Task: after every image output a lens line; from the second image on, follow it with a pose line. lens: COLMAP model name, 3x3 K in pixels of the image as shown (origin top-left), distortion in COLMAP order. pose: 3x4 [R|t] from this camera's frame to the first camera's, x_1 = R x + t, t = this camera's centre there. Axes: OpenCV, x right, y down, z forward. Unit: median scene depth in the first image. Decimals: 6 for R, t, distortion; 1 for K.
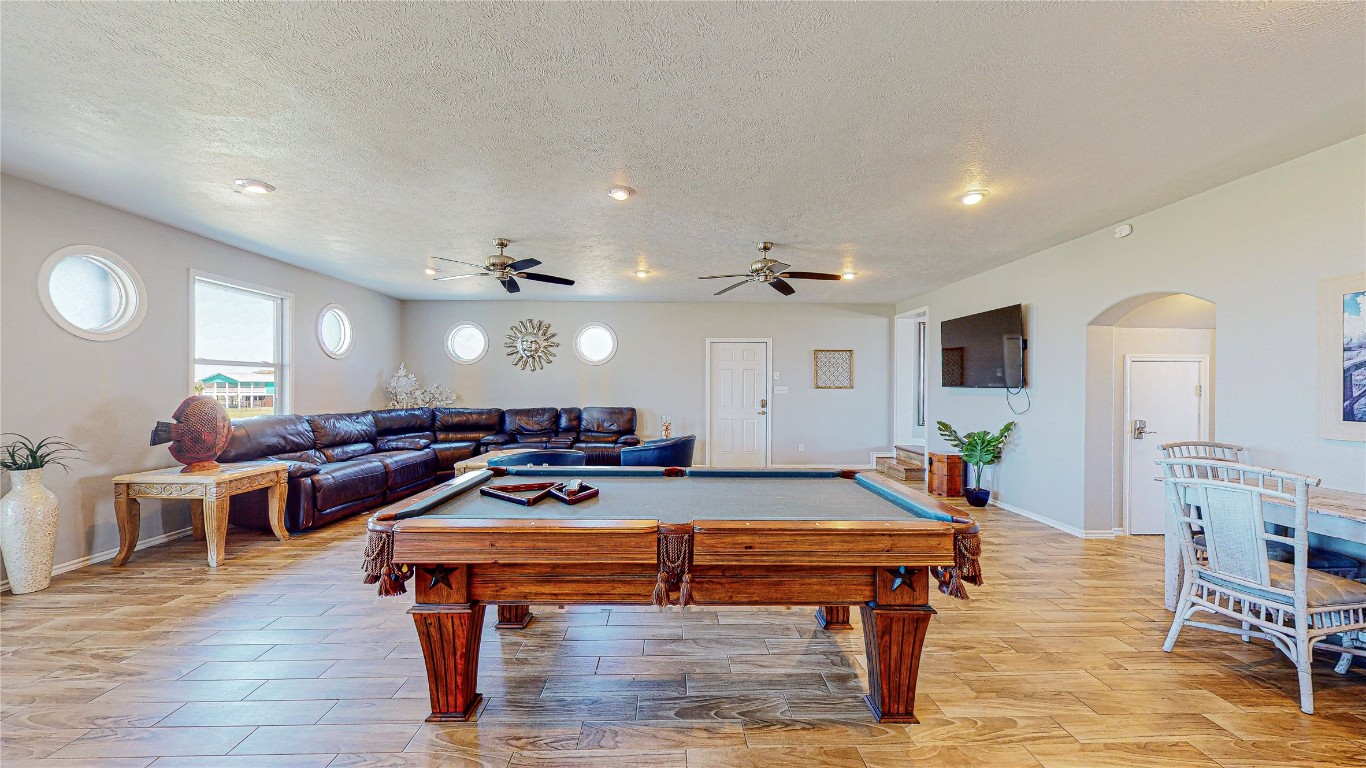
lens RADIAL K [[509.1, 0, 683.0], [0, 509.1, 384.0], [0, 0, 1]] dist [0.006943, 0.000132]
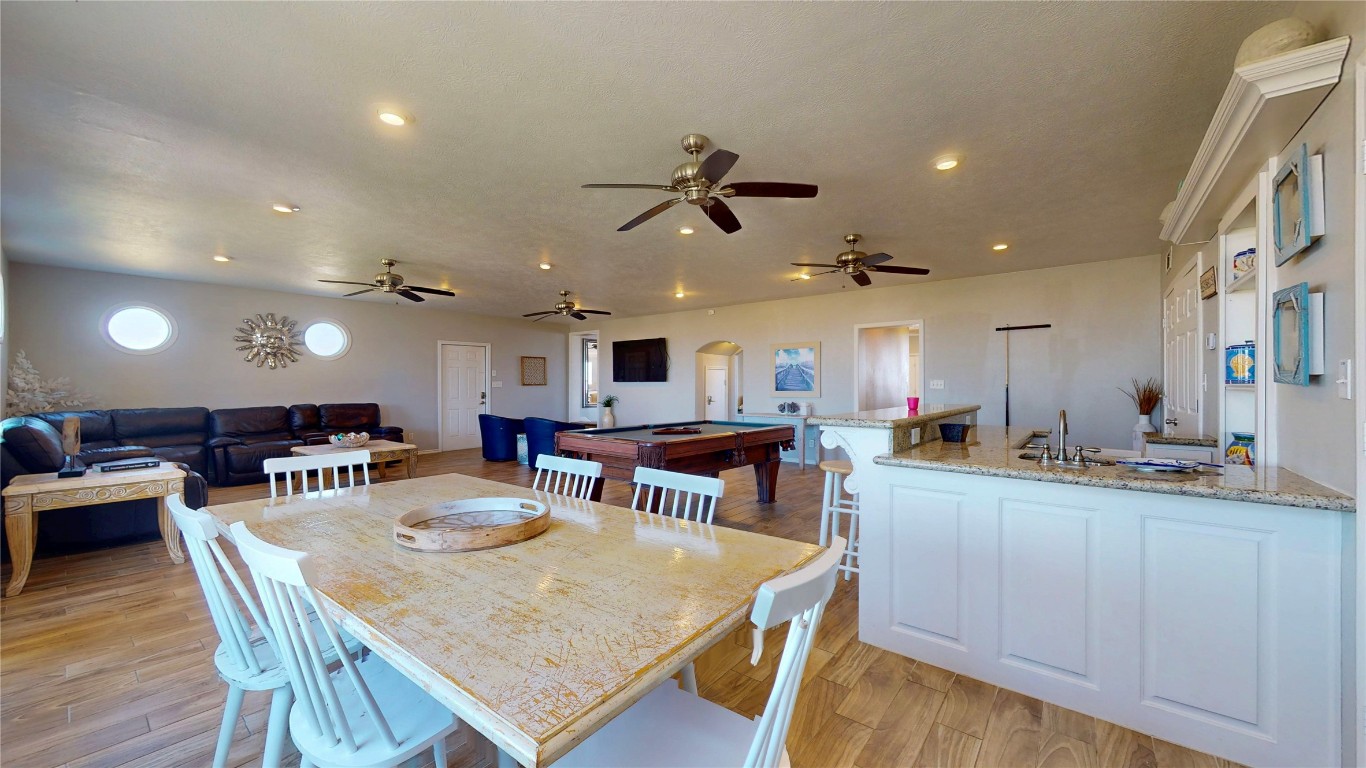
lens RADIAL K [[509.1, 0, 683.0], [0, 509.1, 384.0], [0, 0, 1]] dist [0.006943, 0.000132]
pose [[0.645709, -0.005337, 0.763565, -0.617548], [0.002519, 0.999985, 0.004860, 0.006523], [-0.763579, -0.001215, 0.645713, -0.240127]]
